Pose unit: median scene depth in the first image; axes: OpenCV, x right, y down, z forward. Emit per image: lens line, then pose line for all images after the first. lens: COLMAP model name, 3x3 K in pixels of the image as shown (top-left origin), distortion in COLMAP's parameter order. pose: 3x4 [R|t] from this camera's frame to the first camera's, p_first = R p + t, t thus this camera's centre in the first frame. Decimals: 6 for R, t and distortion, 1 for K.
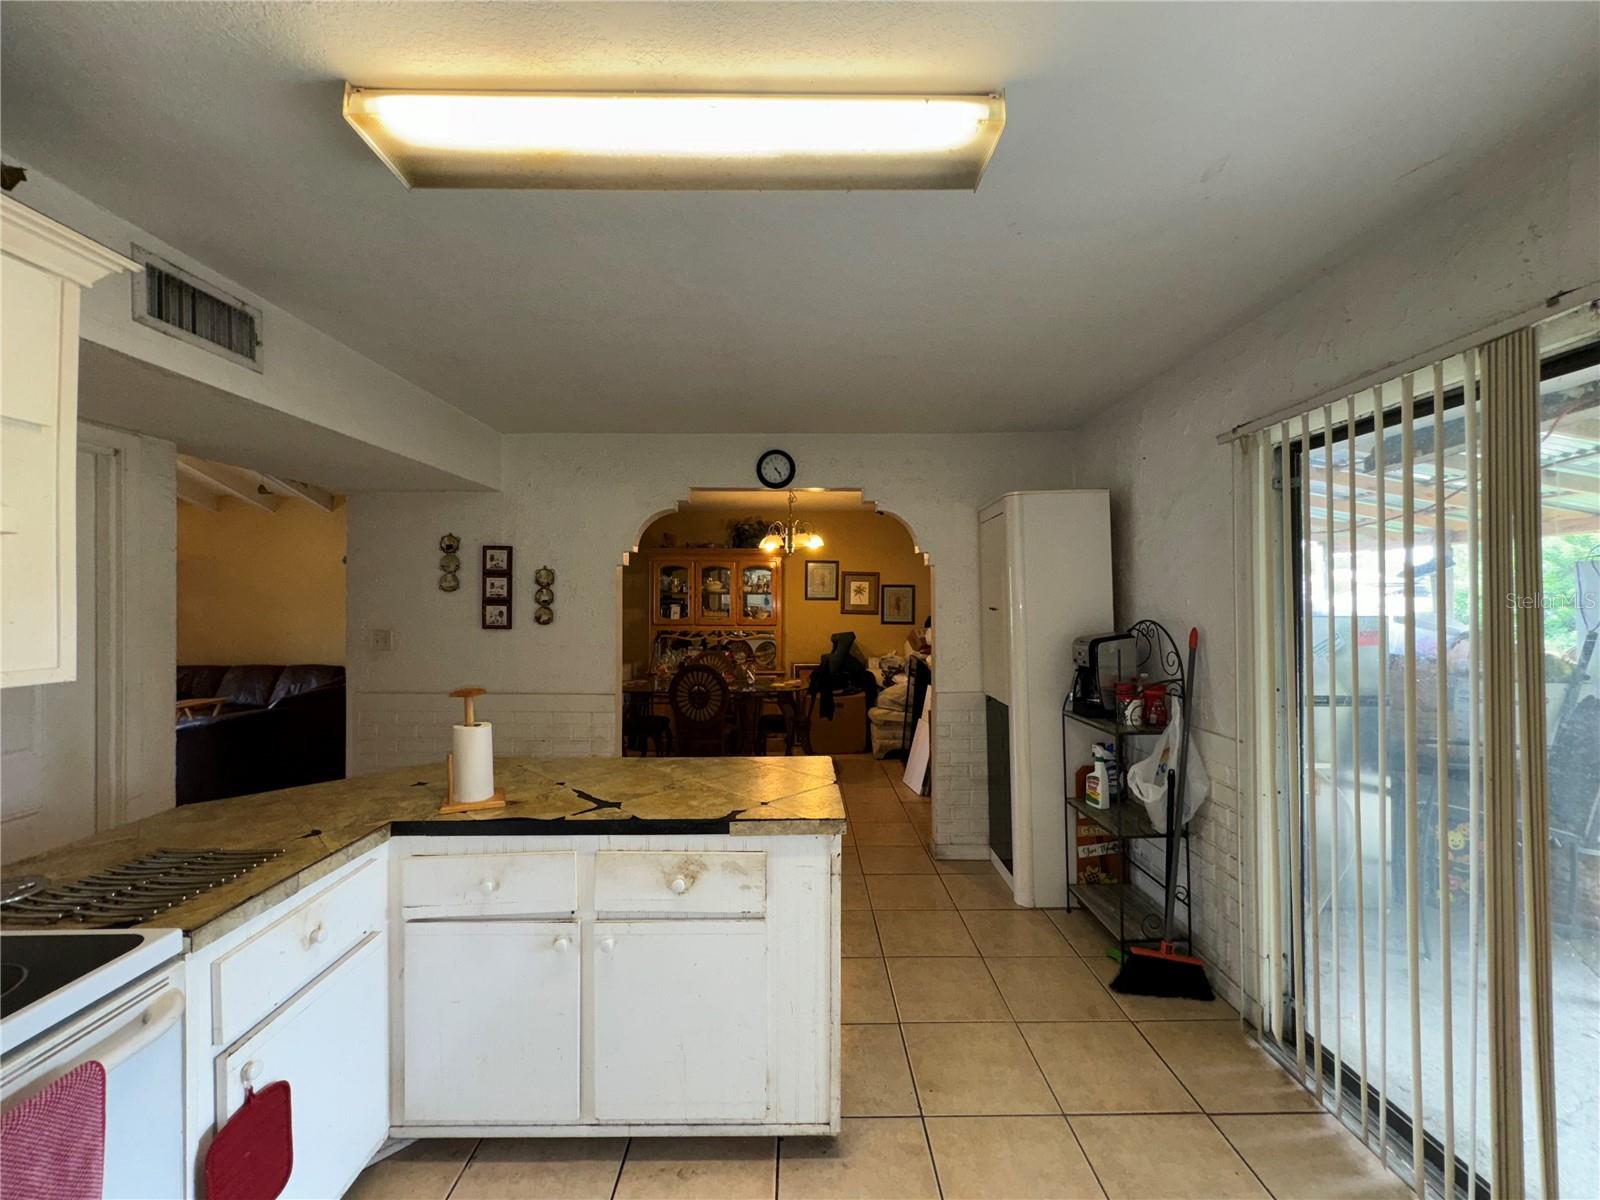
lens RADIAL K [[631.7, 0, 802.9], [0, 631.7, 602.1], [0, 0, 1]] dist [0.000167, 0.000193]
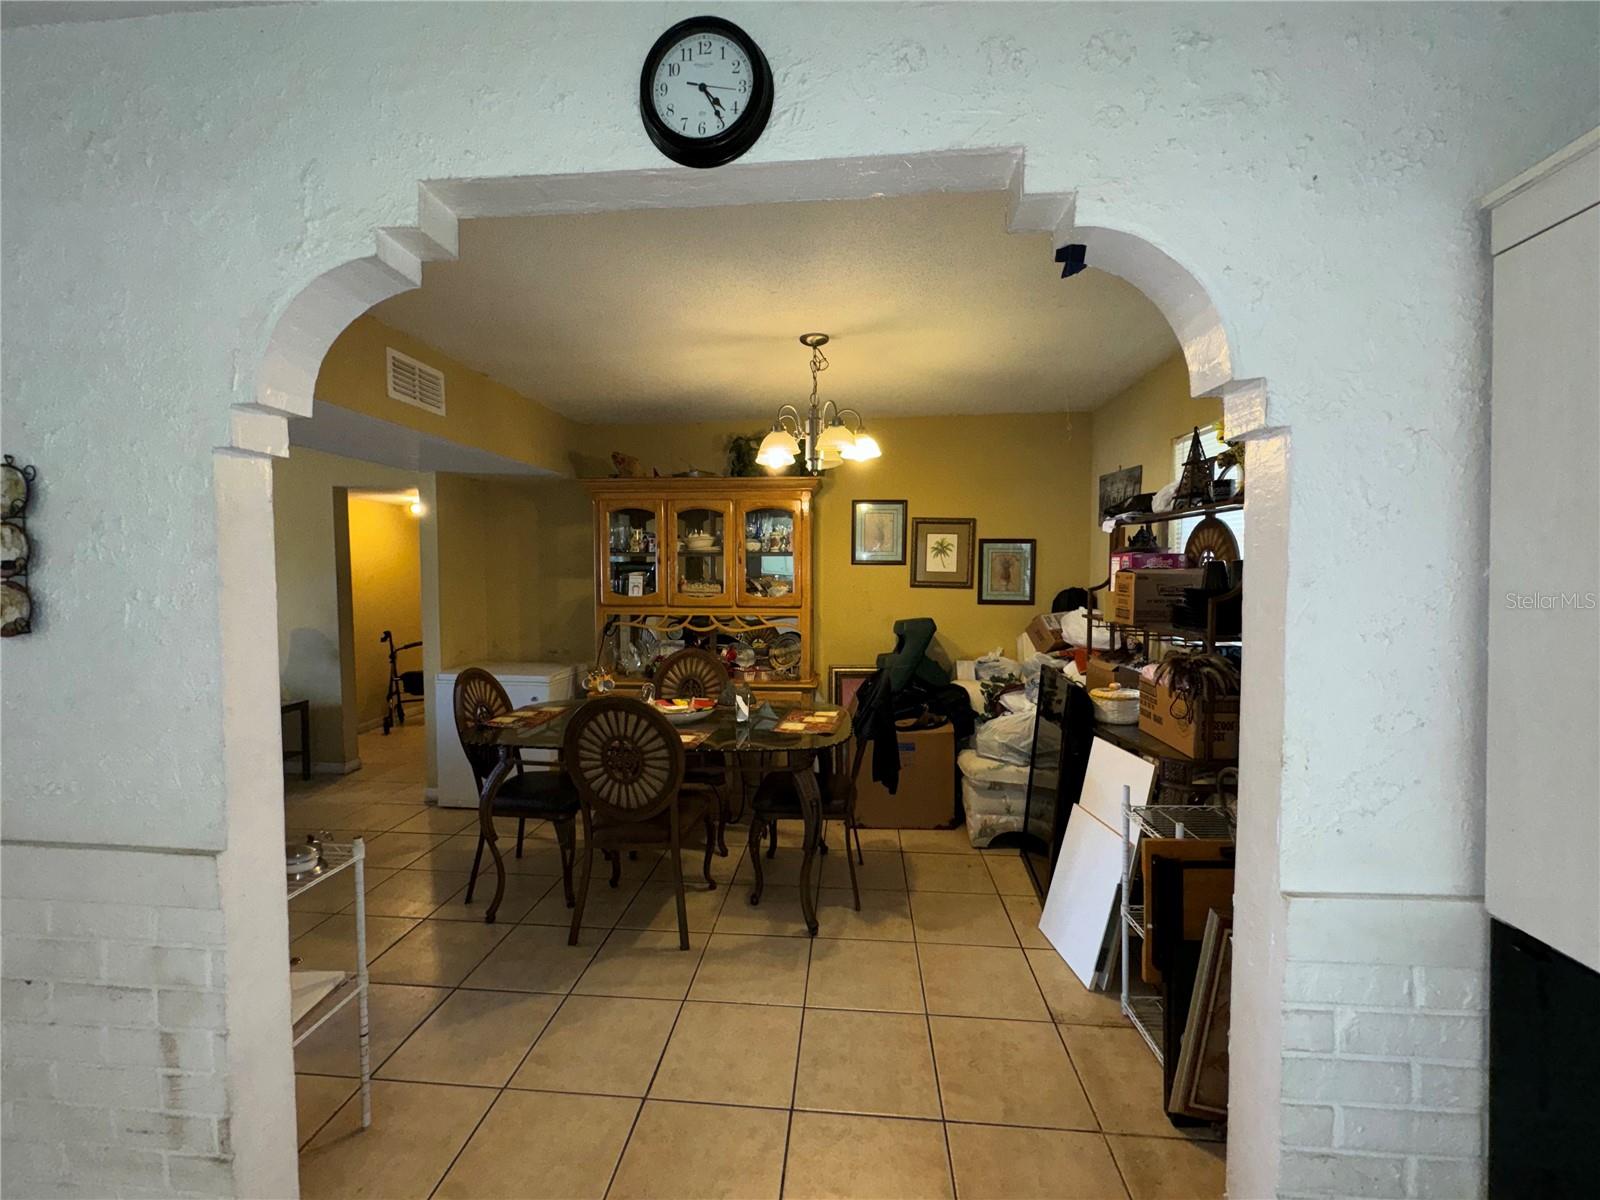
lens RADIAL K [[643.7, 0, 799.3], [0, 643.7, 597.7], [0, 0, 1]] dist [-0.001629, 0.000421]
pose [[0.995138, 0.003603, -0.098429, 0.015663], [0.000817, 0.998994, 0.044828, 0.000725], [0.098492, -0.044691, 0.994134, 0.399039]]
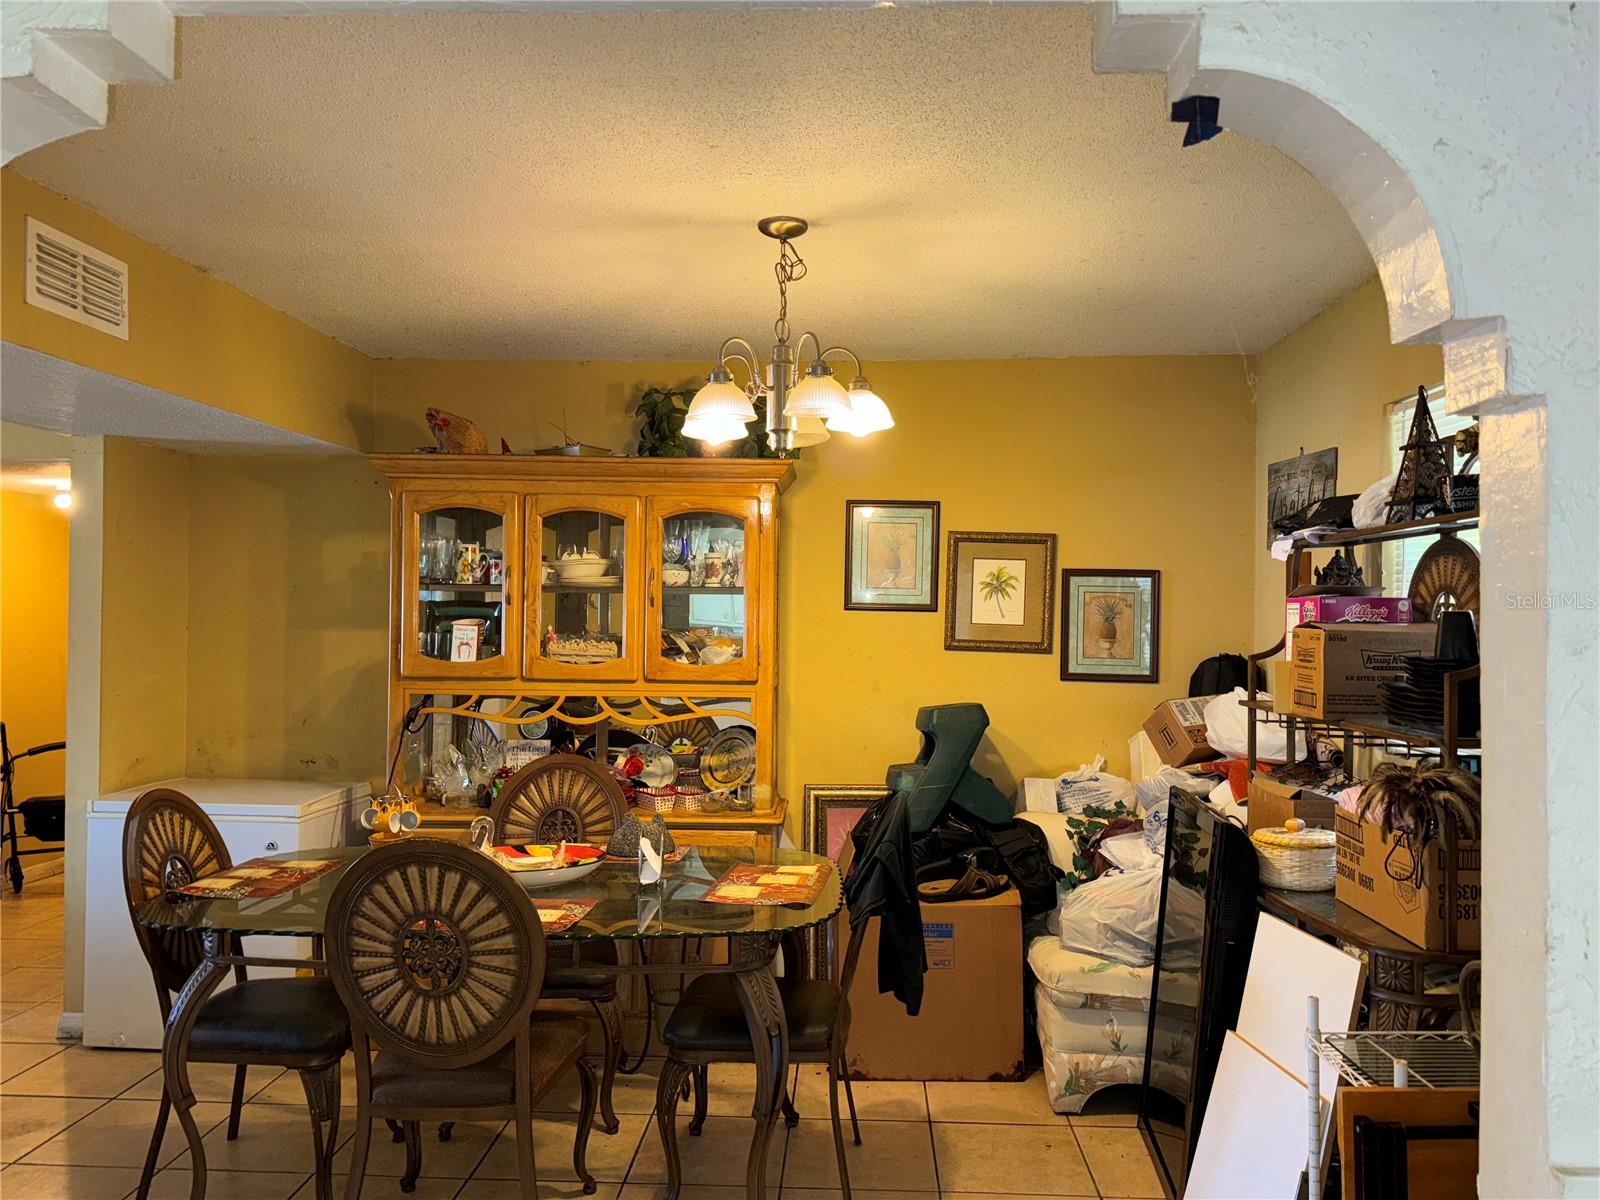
lens RADIAL K [[1124.4, 0, 806.2], [0, 1124.4, 606.1], [0, 0, 1]] dist [0.130440, -0.180469]
pose [[0.998482, 0.009395, -0.054268, 0.017545], [-0.009939, 0.999903, -0.009771, 0.000775], [0.054171, 0.010295, 0.998479, 0.390235]]
